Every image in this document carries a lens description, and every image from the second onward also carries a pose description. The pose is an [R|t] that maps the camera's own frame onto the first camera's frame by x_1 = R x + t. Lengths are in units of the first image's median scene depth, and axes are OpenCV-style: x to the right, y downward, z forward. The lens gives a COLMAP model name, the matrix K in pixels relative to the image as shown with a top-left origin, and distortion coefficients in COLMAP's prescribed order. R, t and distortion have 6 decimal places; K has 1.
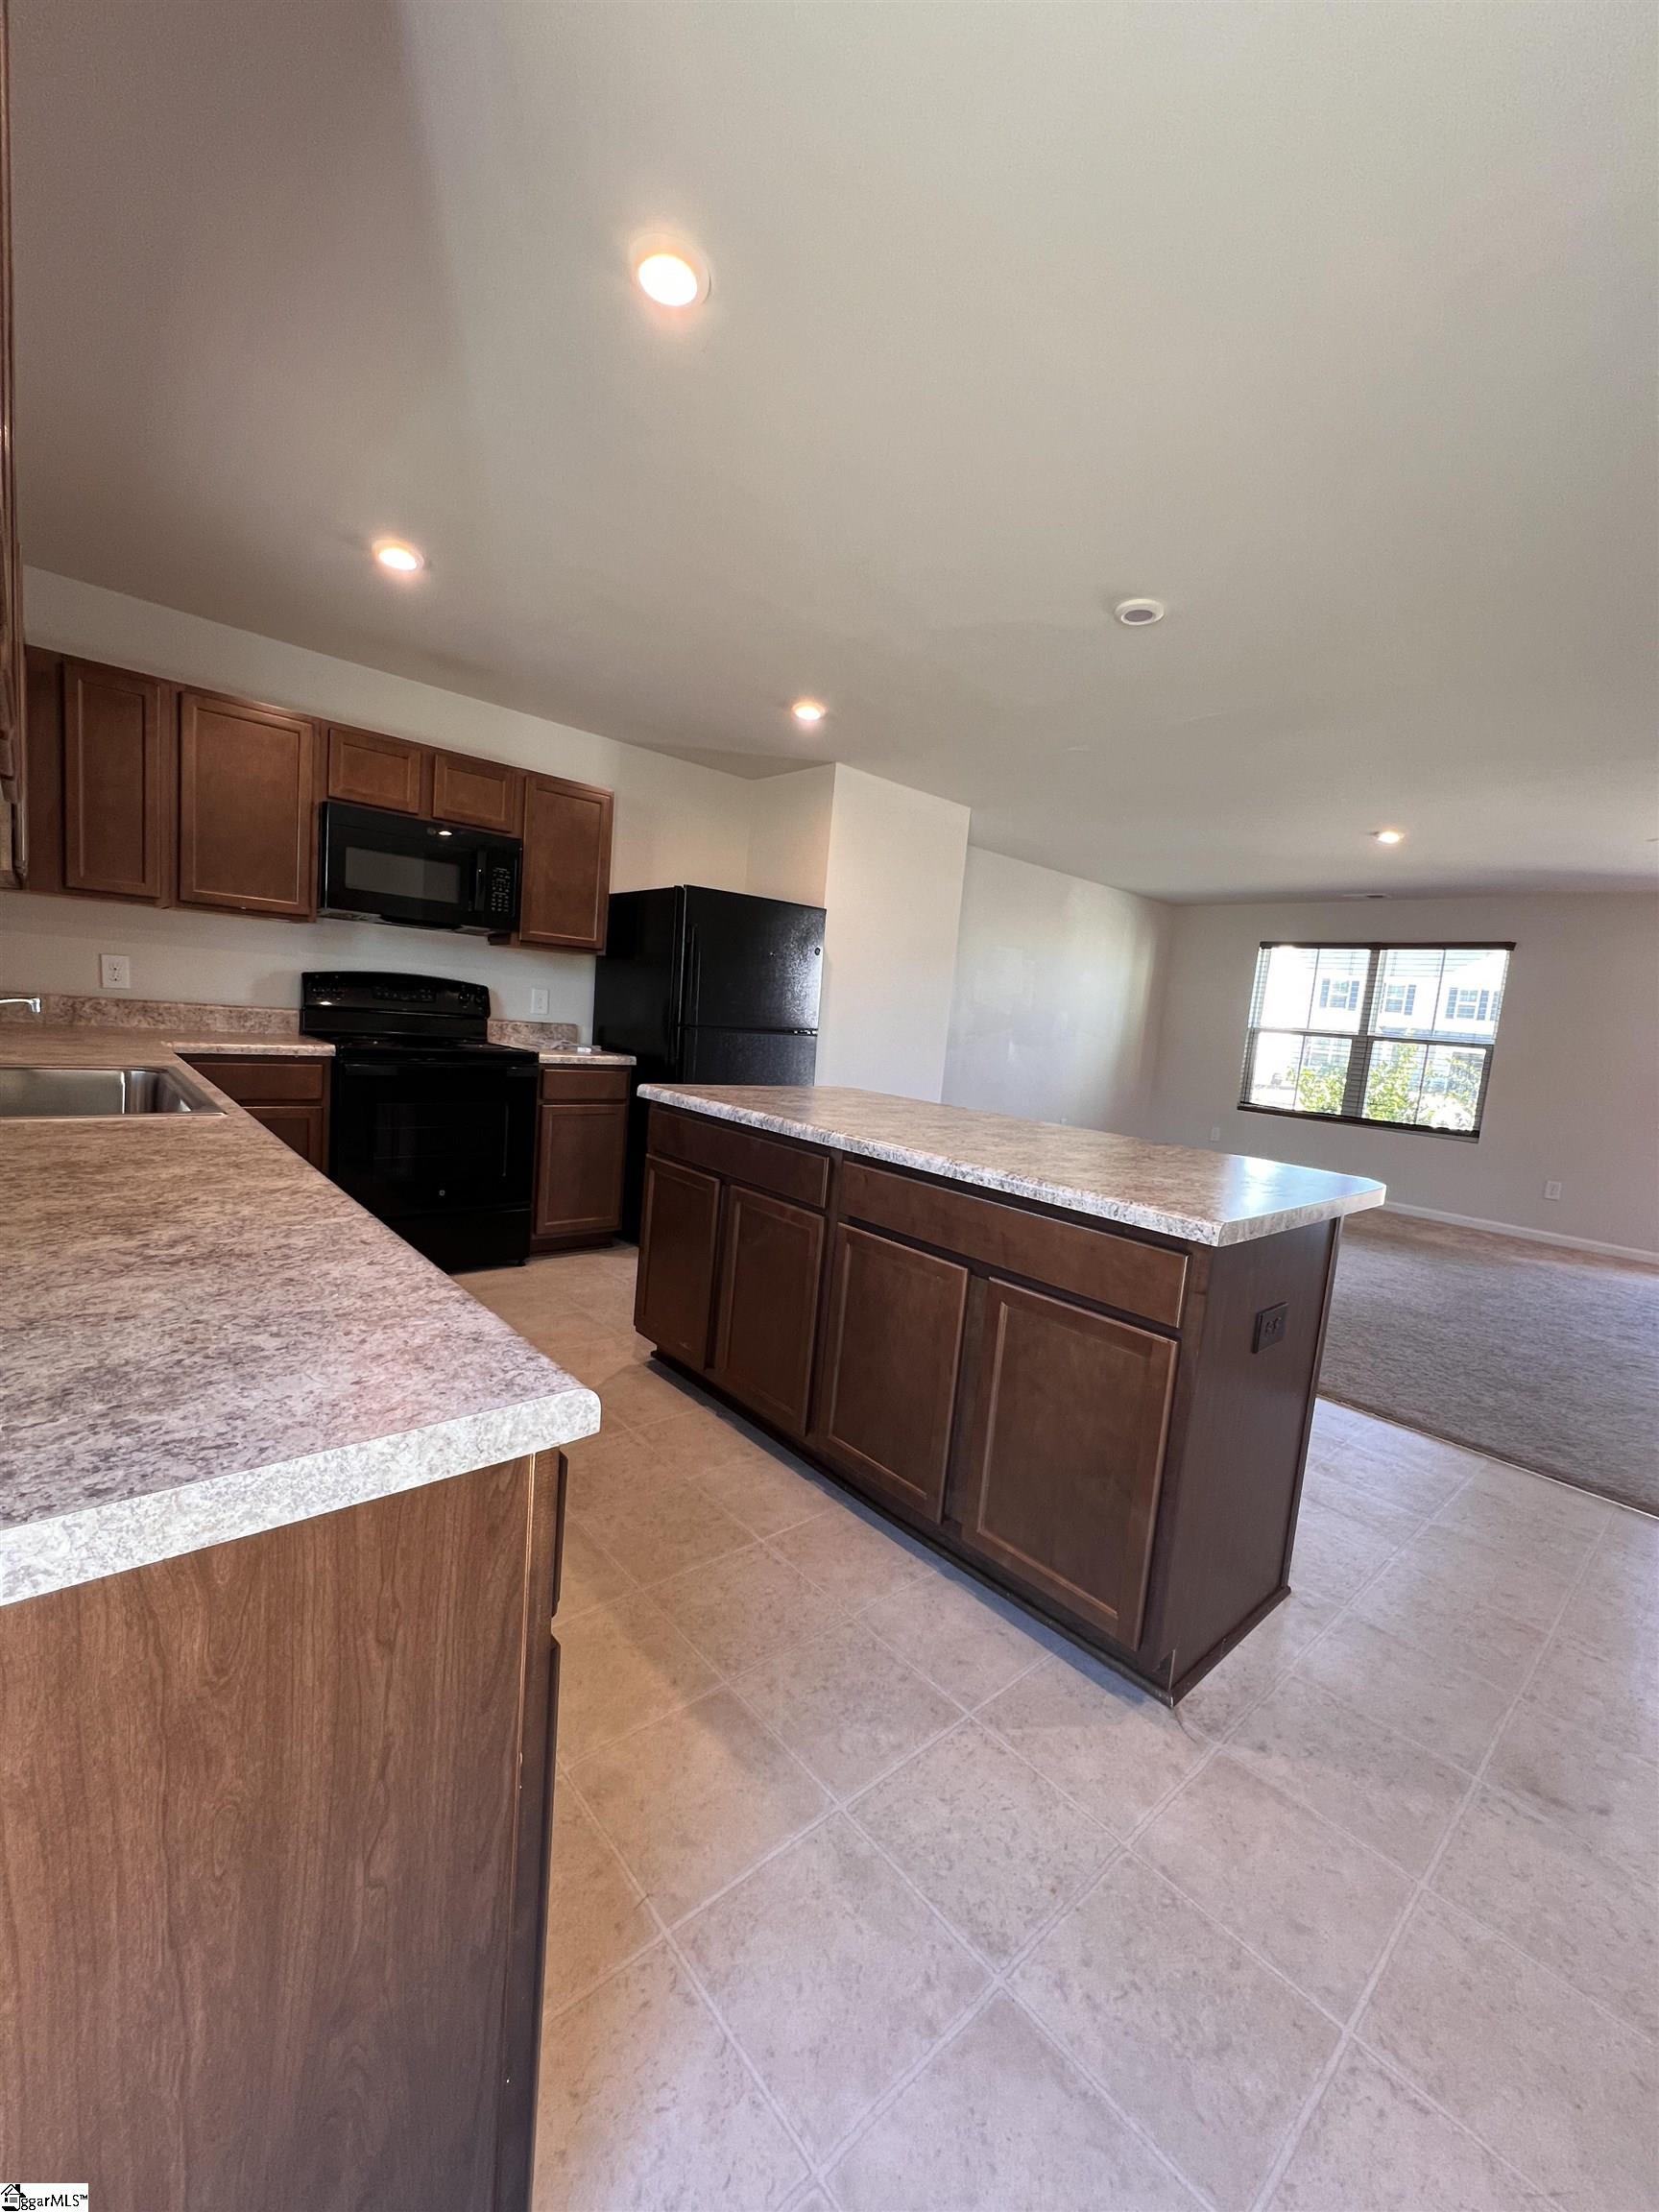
lens RADIAL K [[890.6, 0, 828.8], [0, 890.6, 1101.3], [0, 0, 1]] dist [-0.000323, 0.001046]
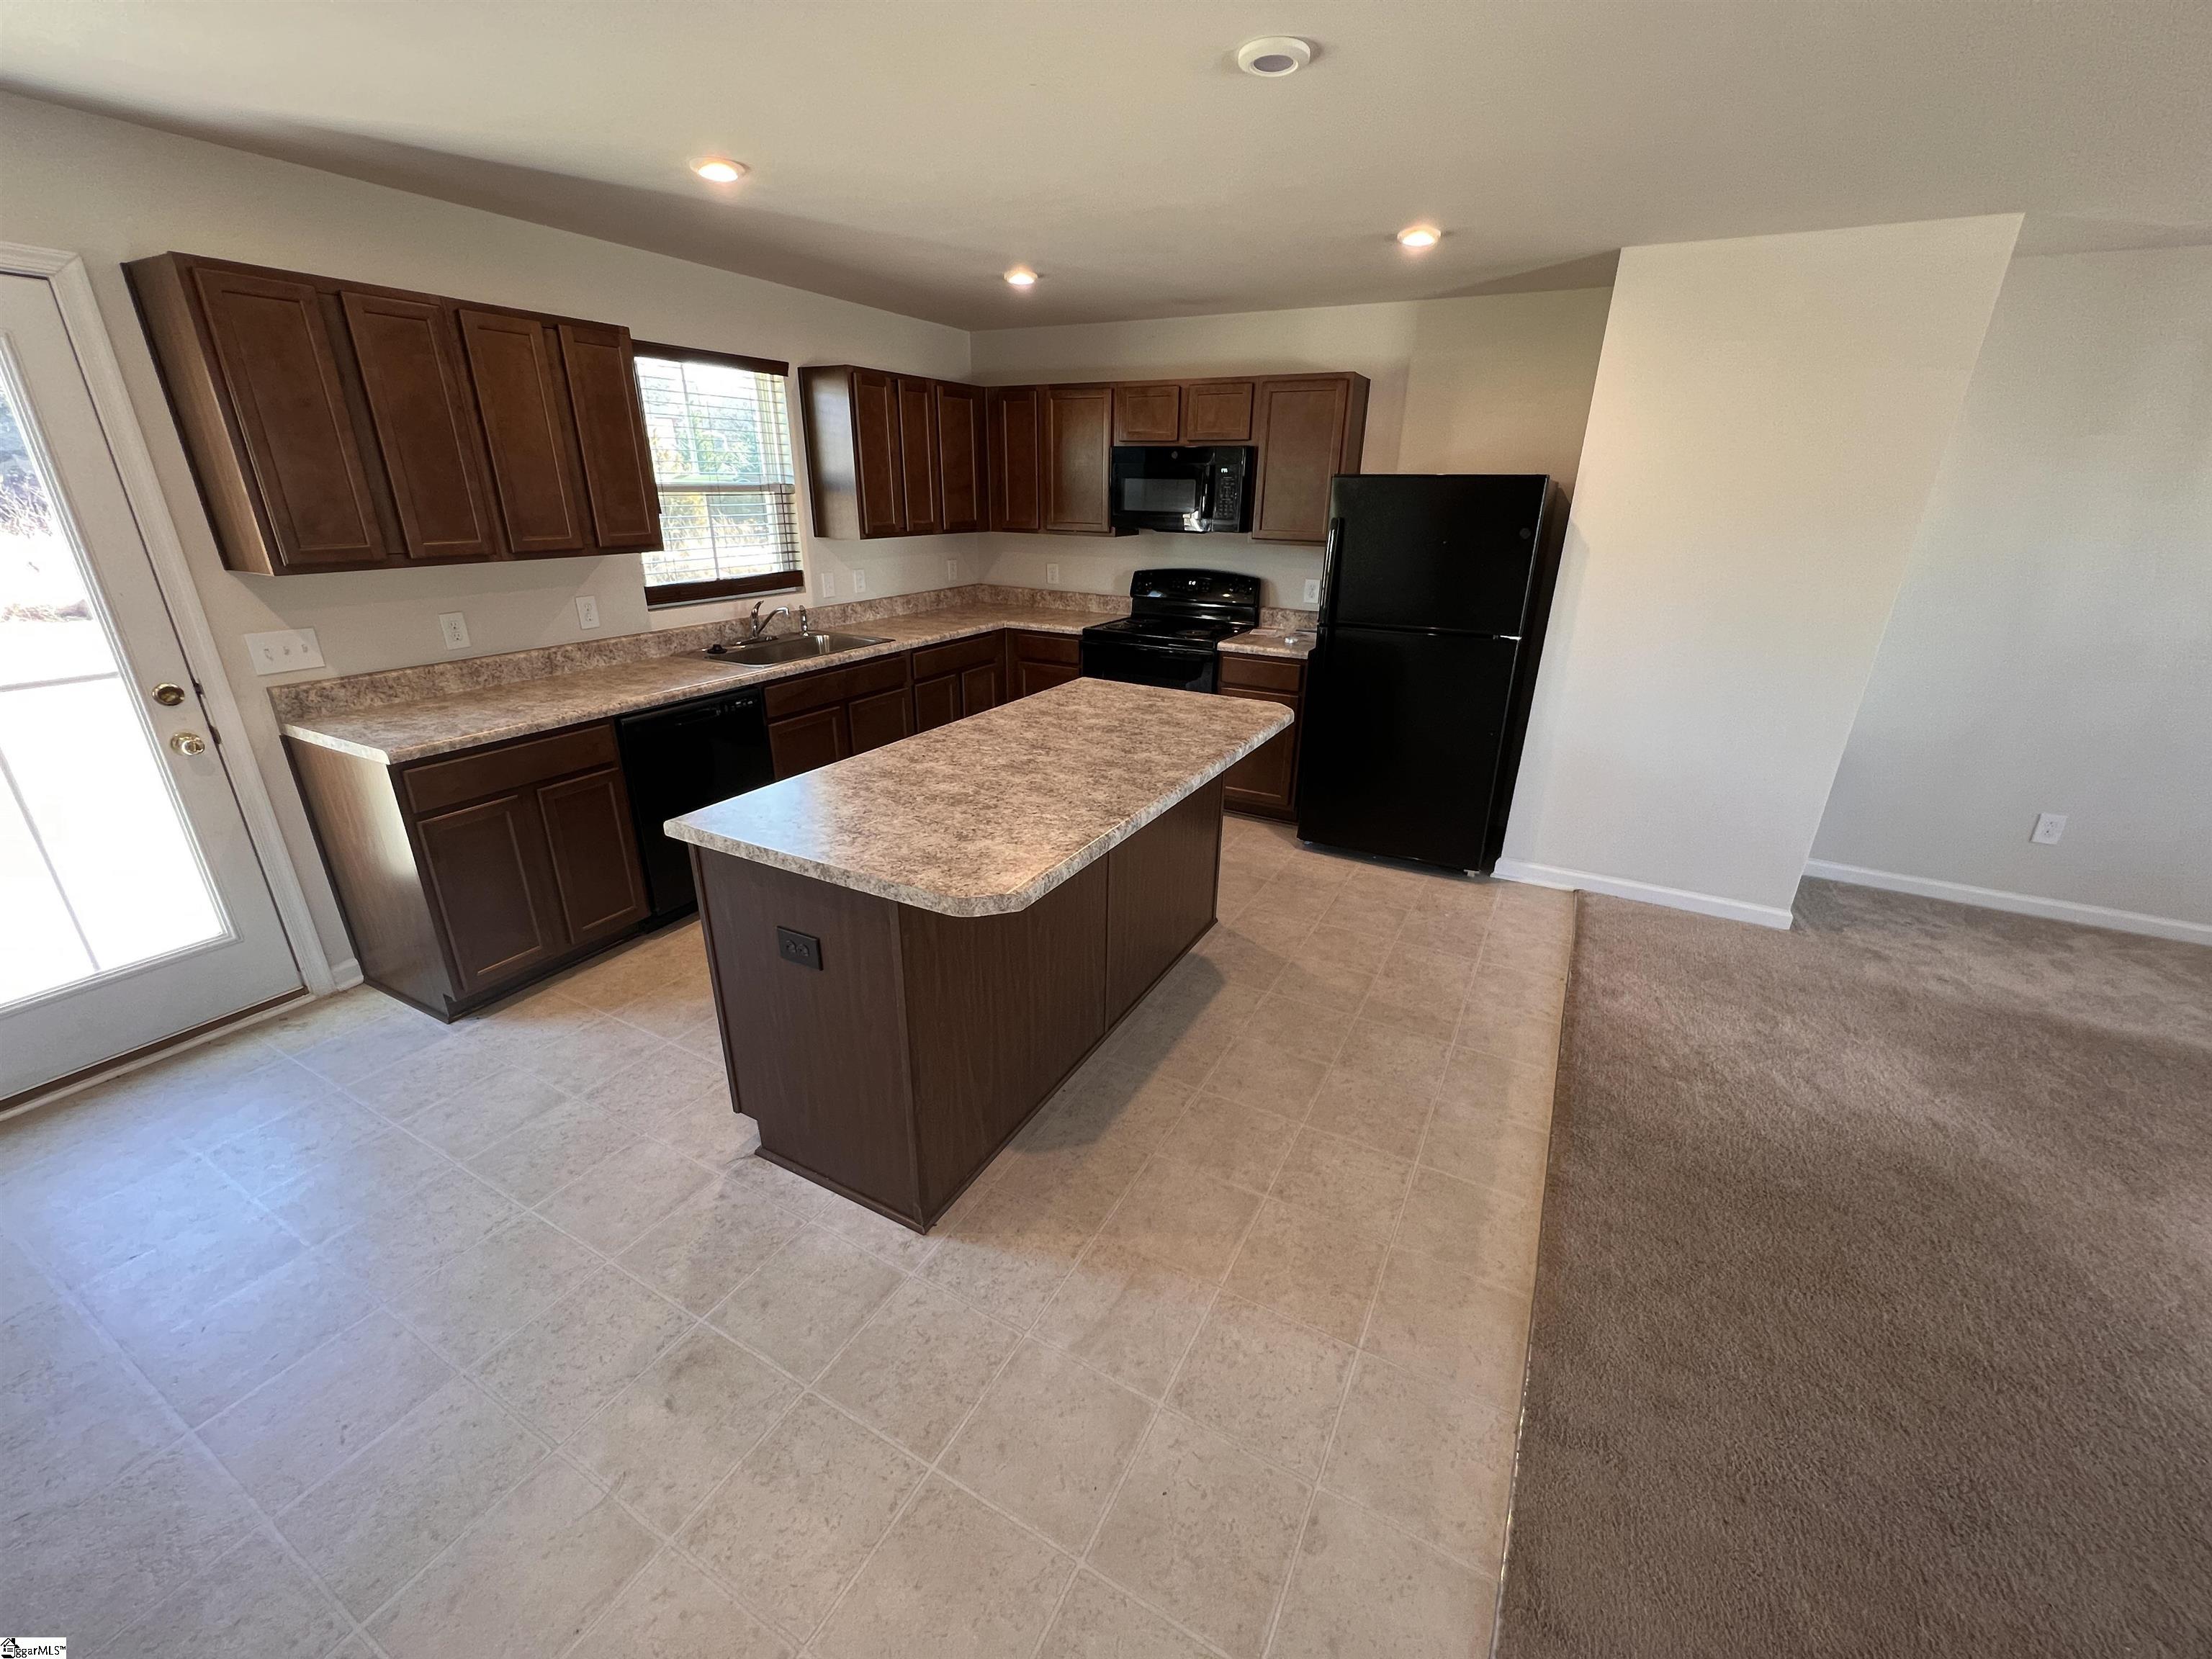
lens RADIAL K [[890.6, 0, 1111.5], [0, 890.6, 830.4], [0, 0, 1]] dist [-0.000323, 0.001046]
pose [[0.338400, 0.269461, -0.901596, 0.810367], [-0.083760, 0.962946, 0.256359, -0.111543], [0.937267, -0.011234, 0.348431, 0.487754]]
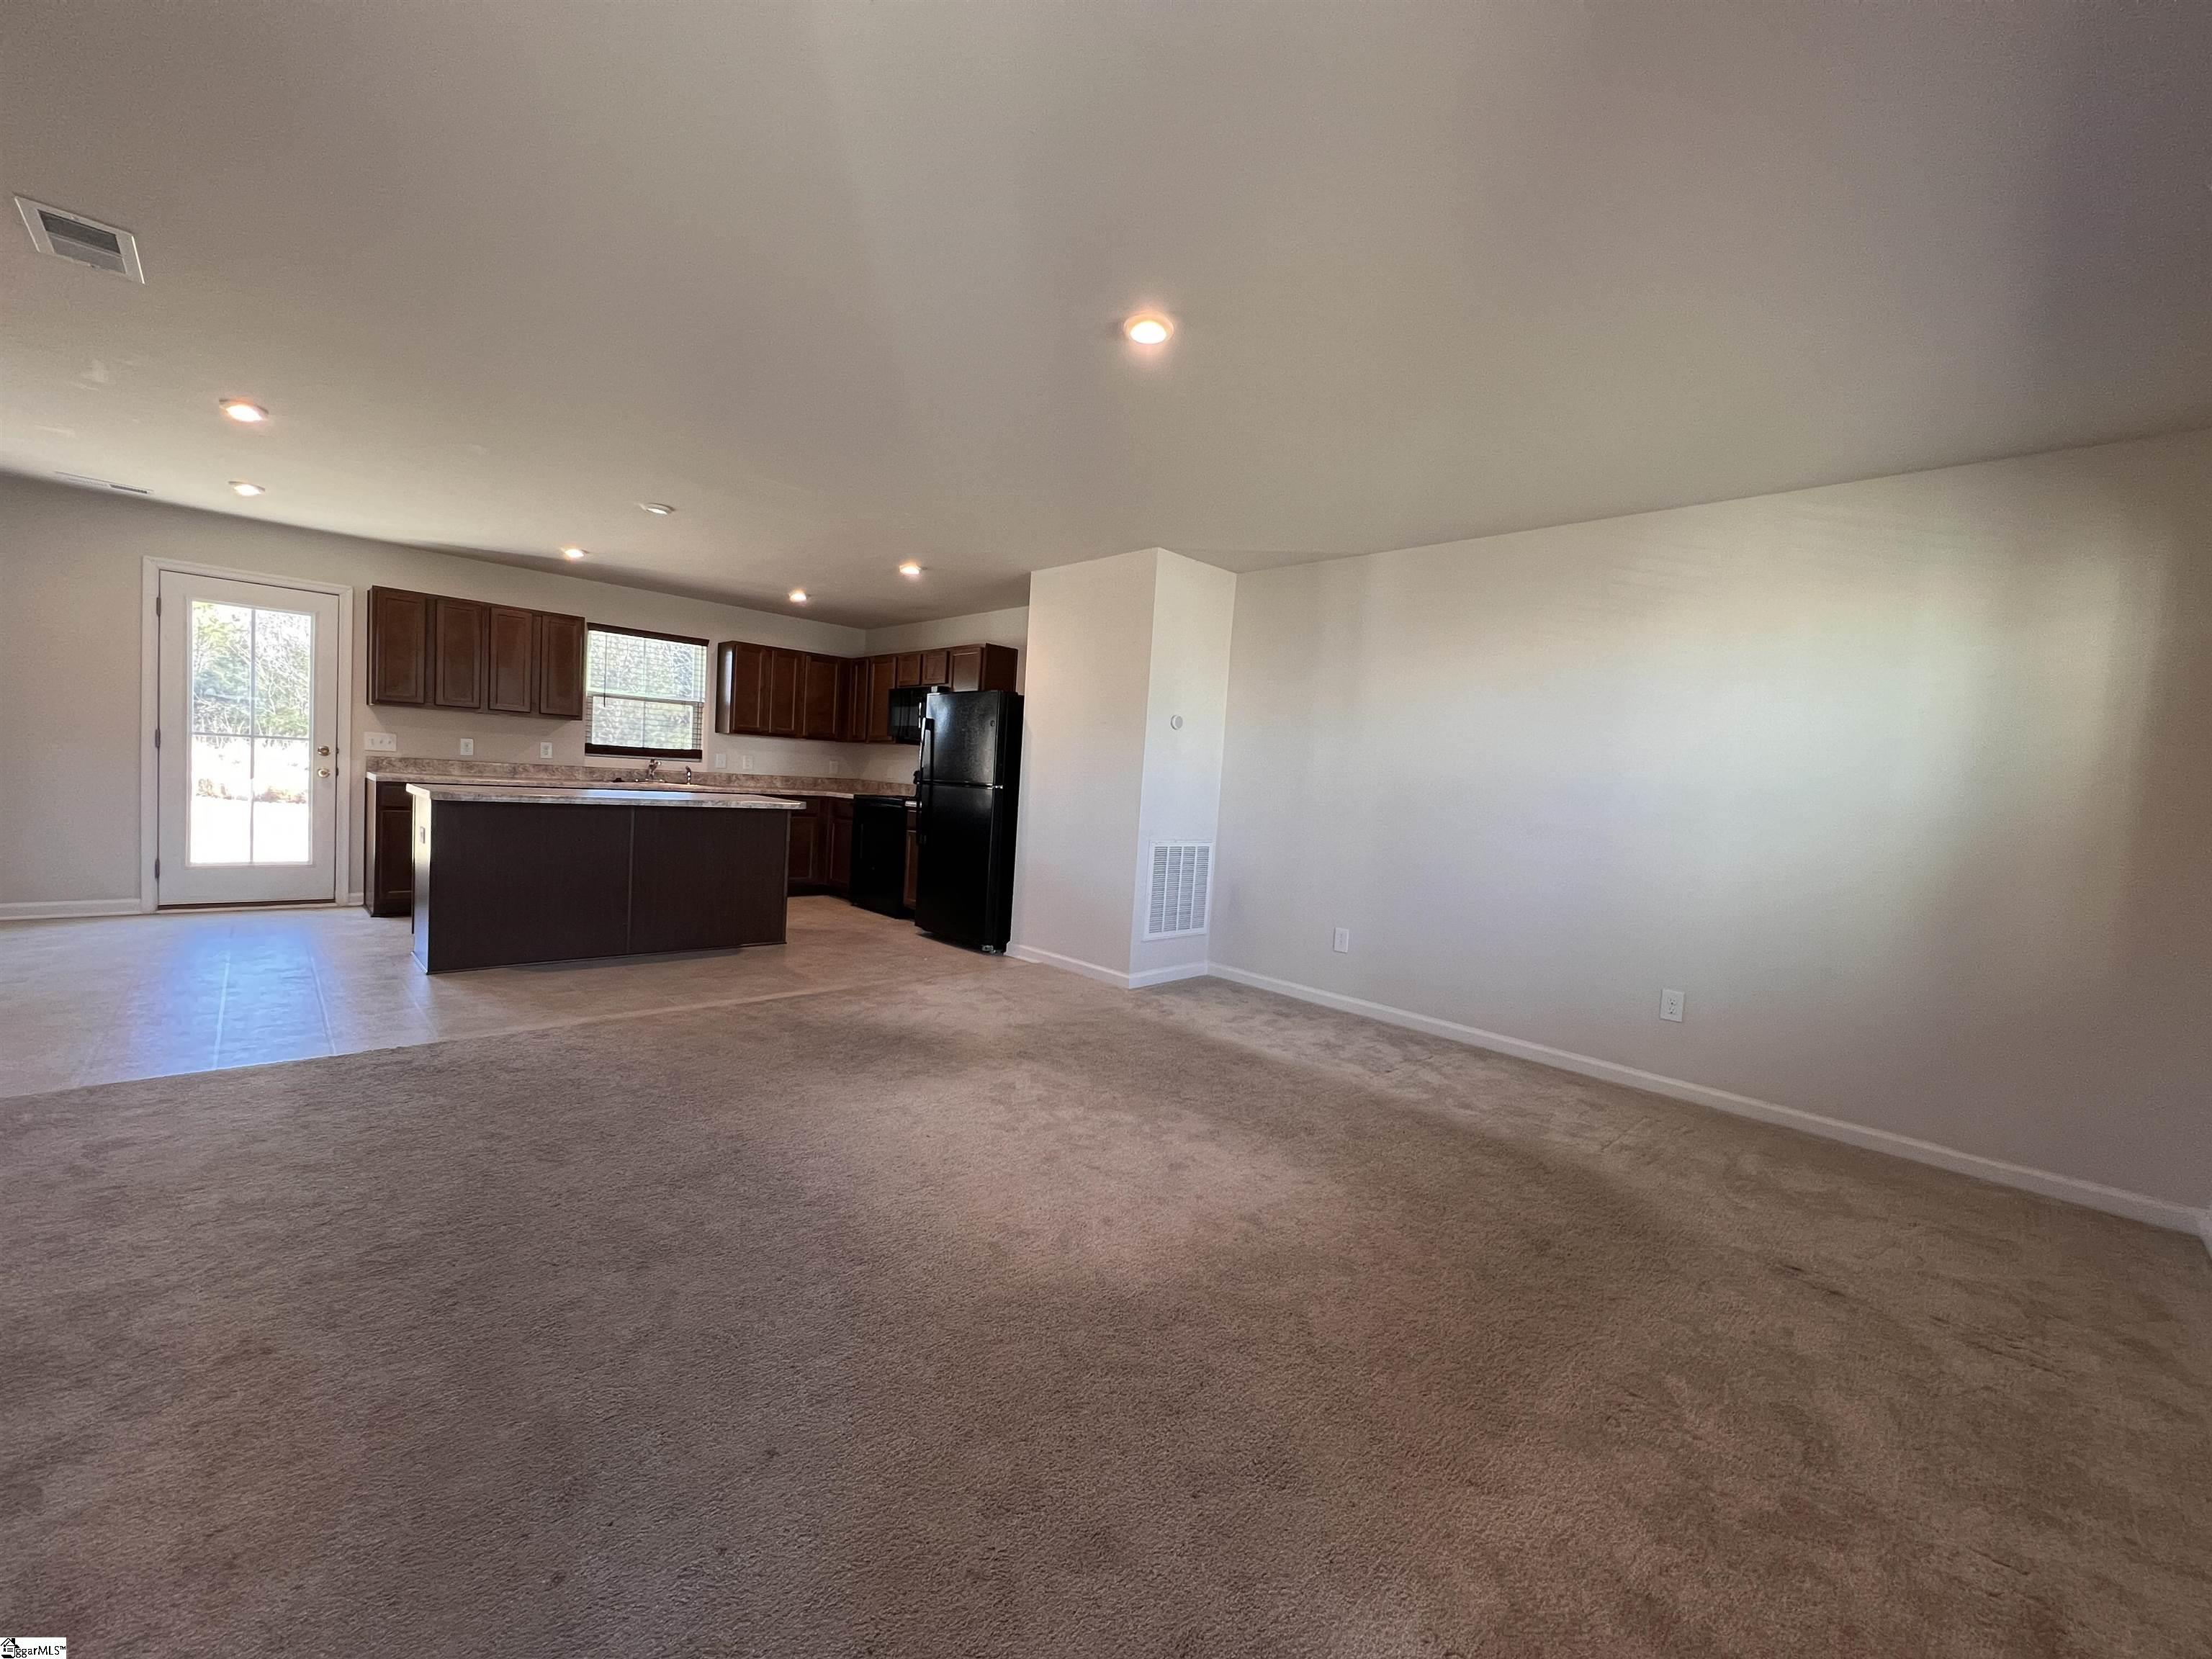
lens RADIAL K [[890.6, 0, 1106.9], [0, 890.6, 830.2], [0, 0, 1]] dist [-0.000323, 0.001046]
pose [[0.040055, -0.023983, -0.998910, 1.609442], [-0.160370, 0.986597, -0.030118, -0.006517], [0.986244, 0.161401, 0.035672, 1.448260]]
